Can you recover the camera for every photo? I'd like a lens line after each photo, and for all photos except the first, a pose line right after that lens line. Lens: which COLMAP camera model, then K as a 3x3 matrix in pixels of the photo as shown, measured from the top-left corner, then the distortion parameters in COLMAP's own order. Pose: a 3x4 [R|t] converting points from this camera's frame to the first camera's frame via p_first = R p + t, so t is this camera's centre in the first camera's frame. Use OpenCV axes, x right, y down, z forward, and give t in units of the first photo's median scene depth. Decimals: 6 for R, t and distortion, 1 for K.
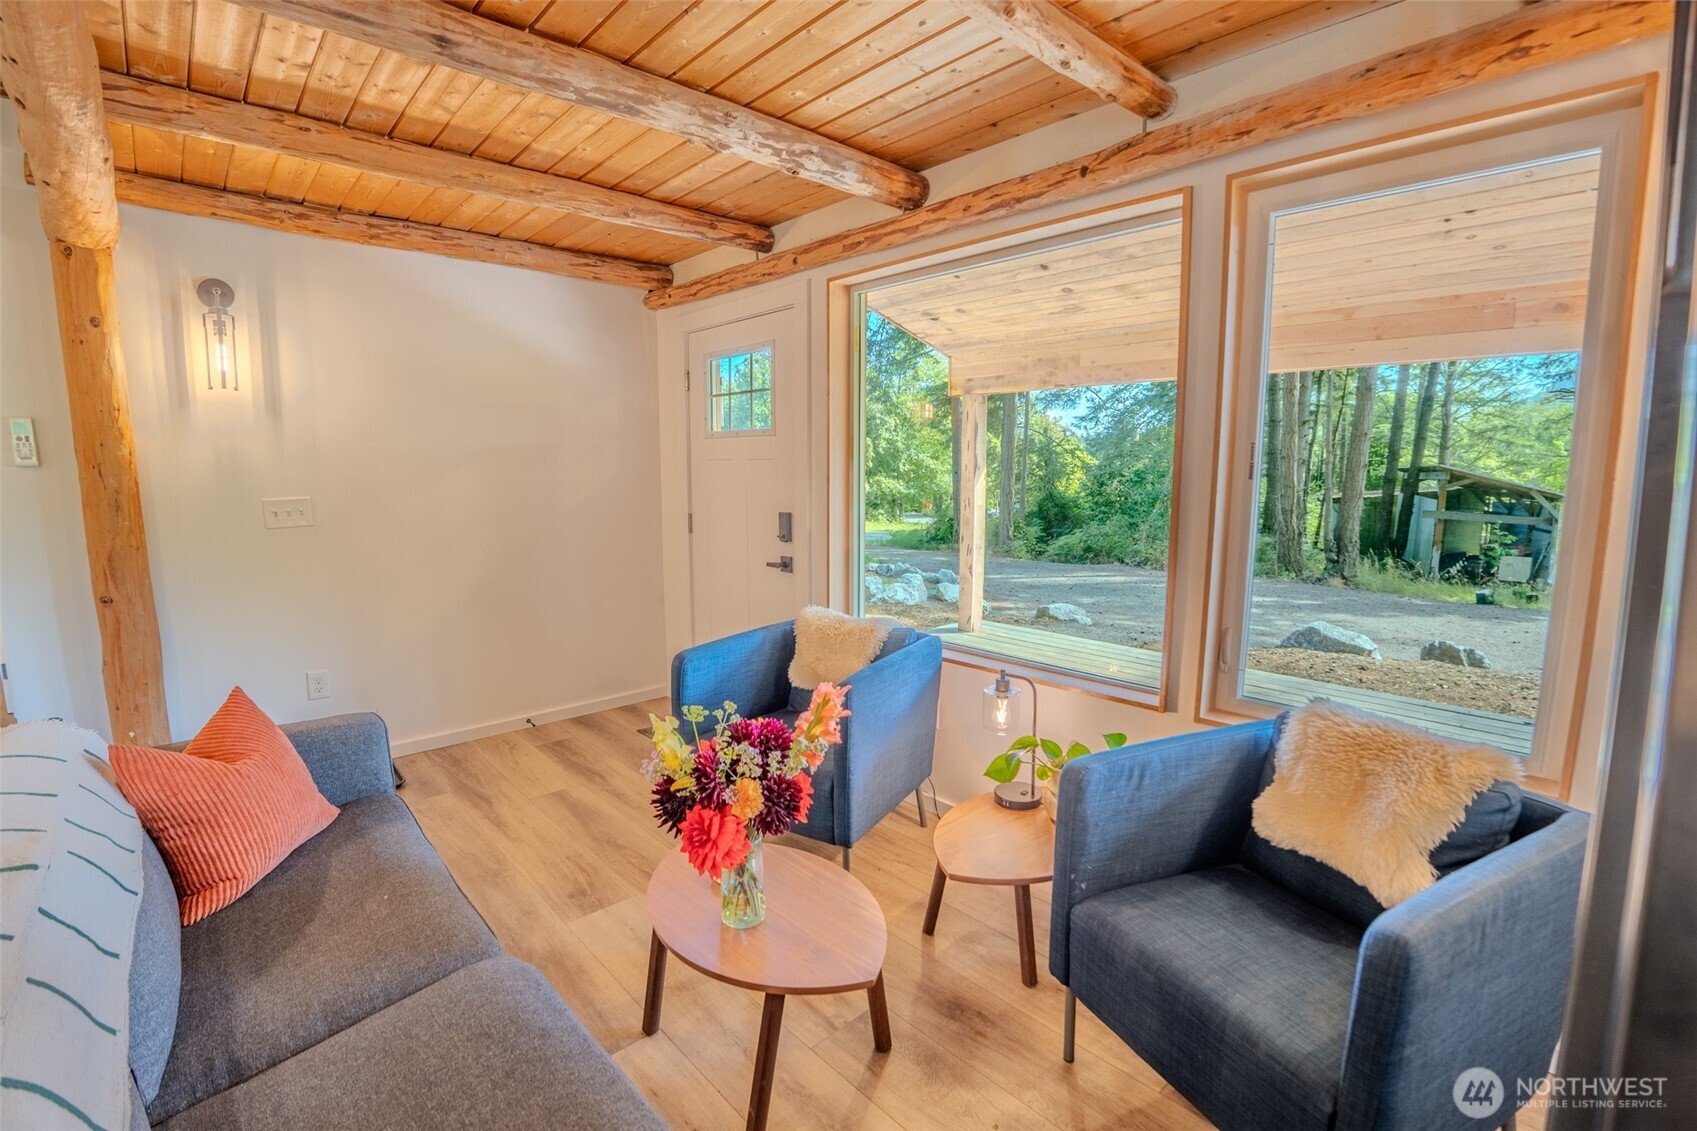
lens RADIAL K [[748.9, 0, 855.4], [0, 748.9, 563.4], [0, 0, 1]] dist [-0.061407, 0.013494]
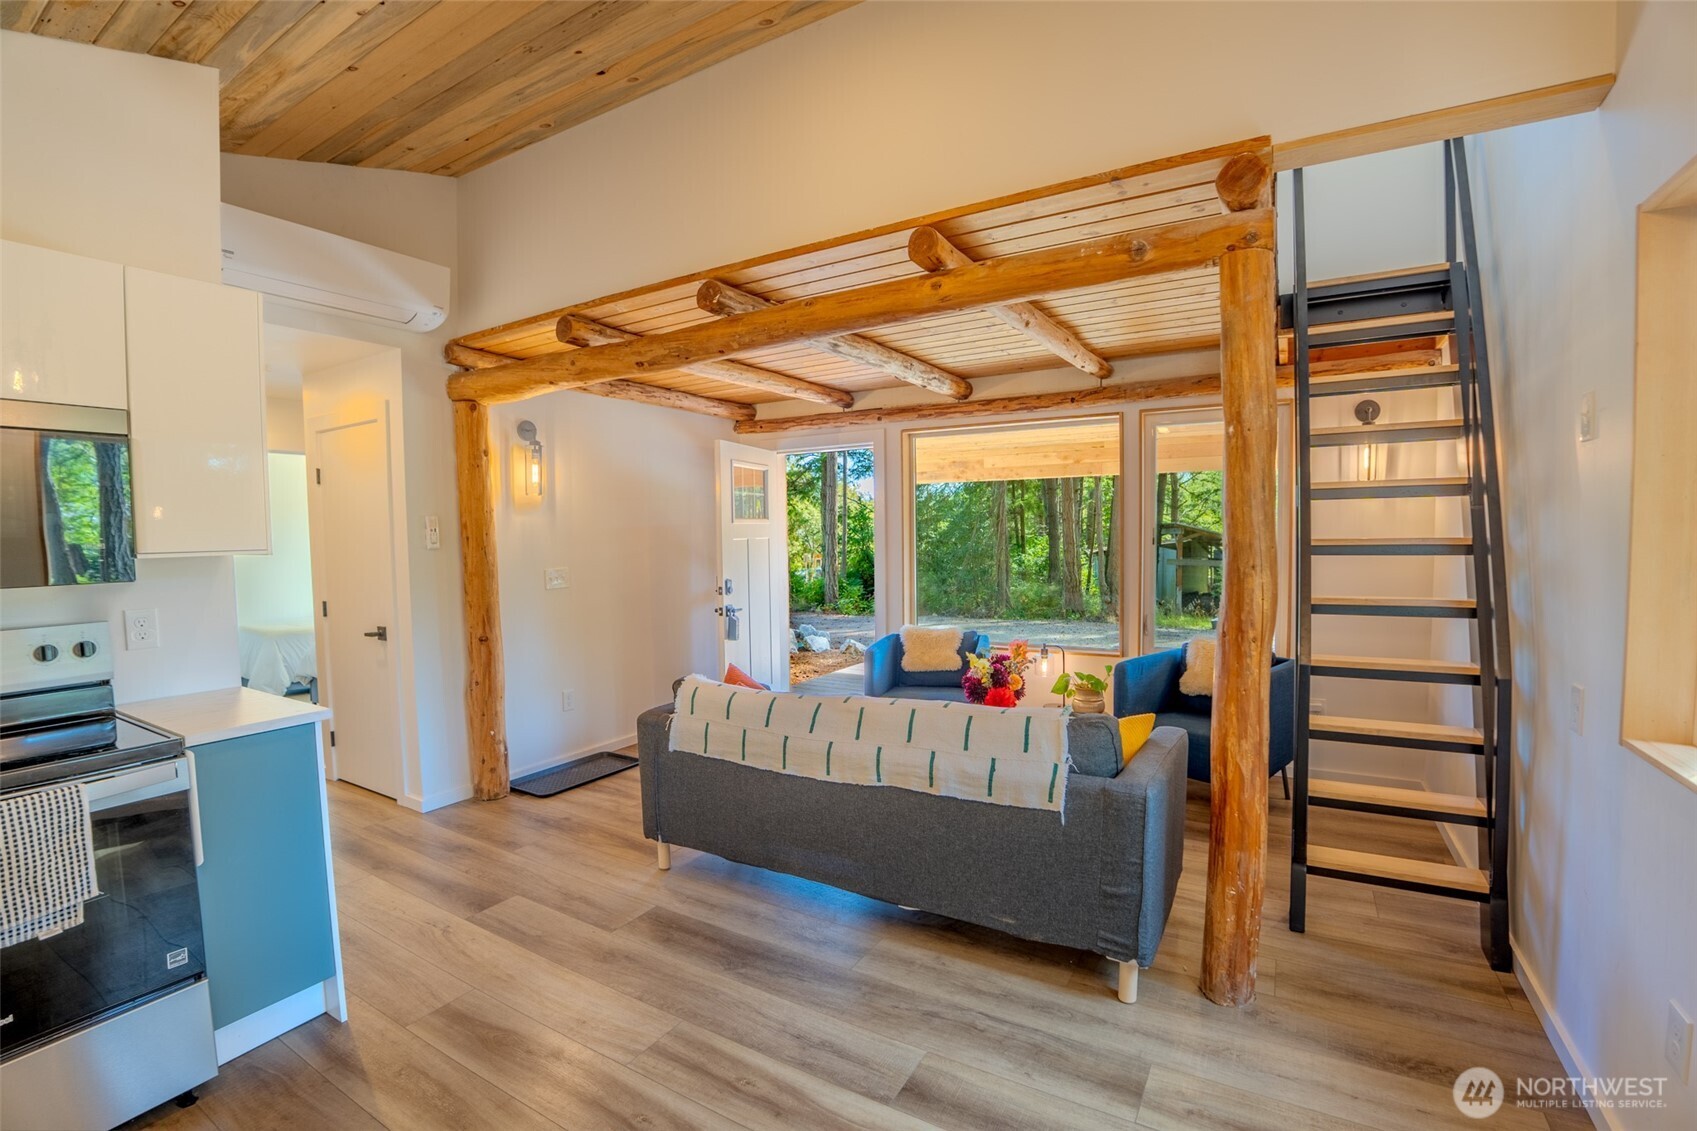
lens RADIAL K [[748.9, 0, 855.4], [0, 748.9, 563.4], [0, 0, 1]] dist [-0.061407, 0.013494]
pose [[0.961188, -0.029585, 0.274304, -0.468591], [0.053072, 0.995493, -0.078599, 0.035543], [-0.270742, 0.090106, 0.958425, -0.439895]]
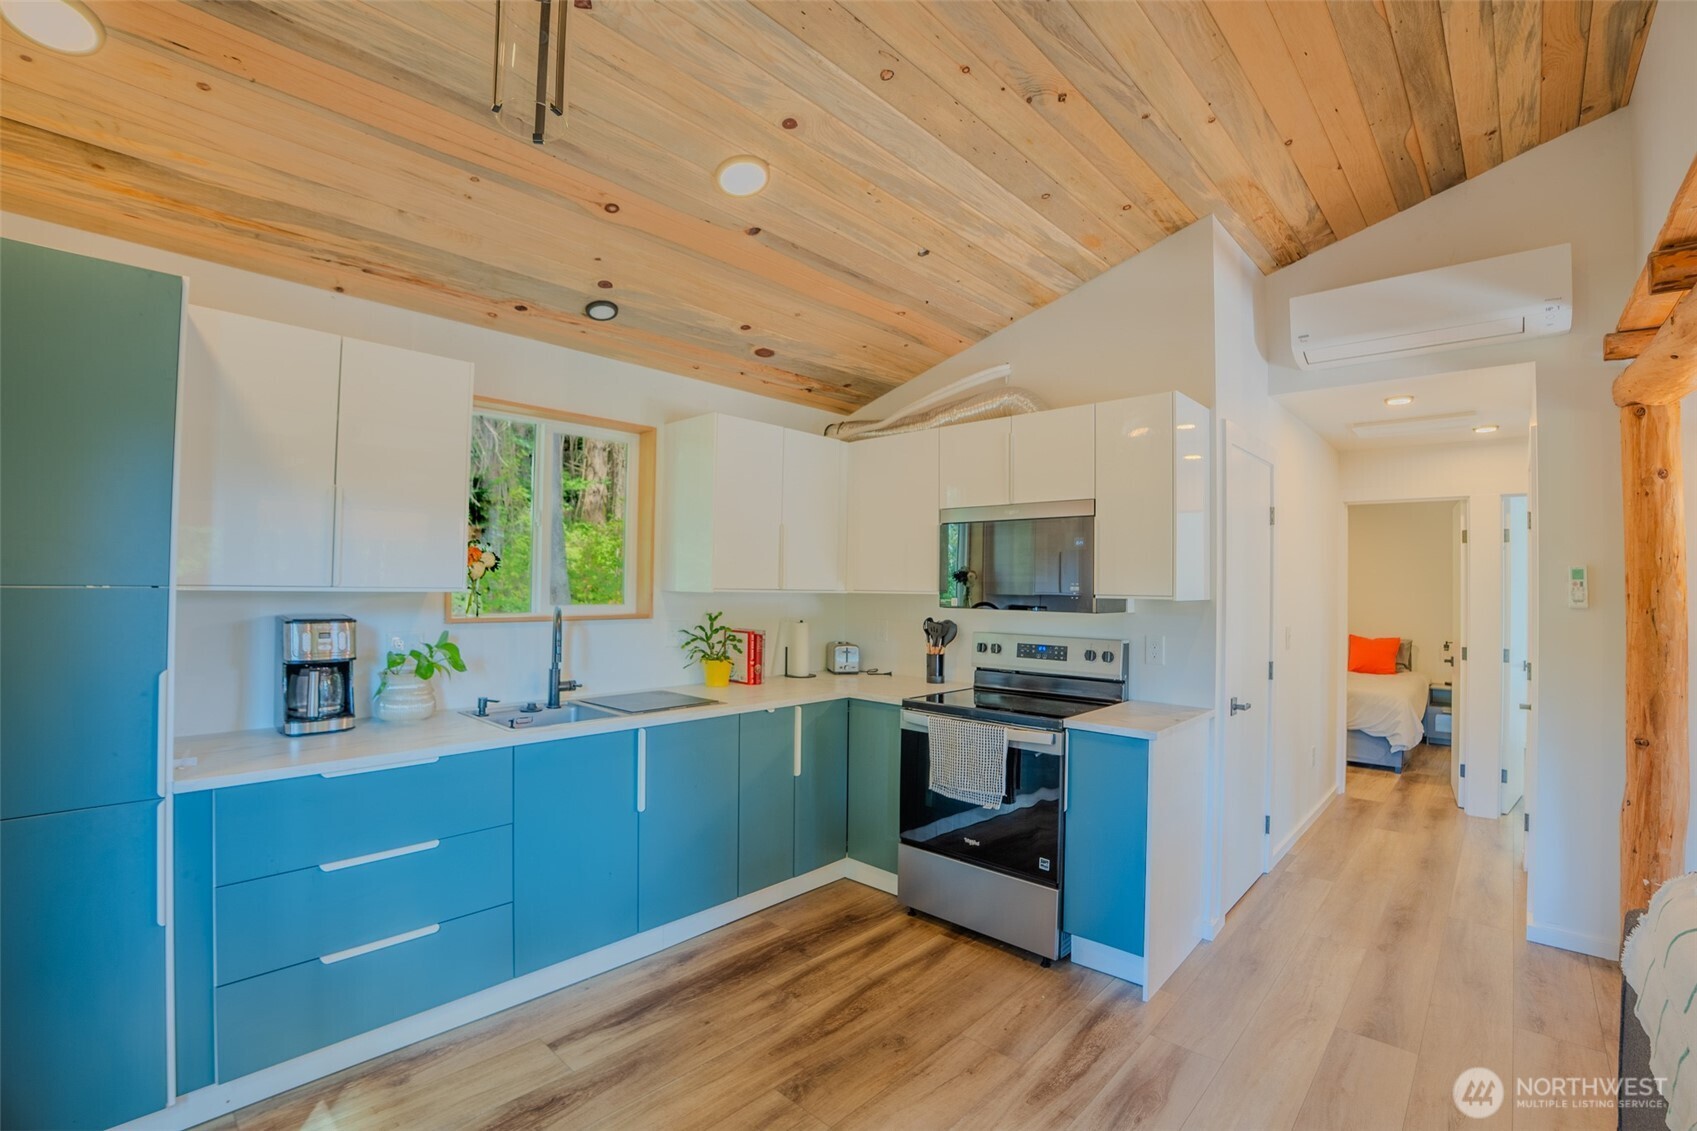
lens RADIAL K [[748.9, 0, 855.4], [0, 748.9, 563.4], [0, 0, 1]] dist [-0.061407, 0.013494]
pose [[0.076722, -0.022227, -0.996805, -0.088840], [-0.141101, 0.989448, -0.032924, -0.006061], [0.987018, 0.143176, 0.072776, -0.150605]]
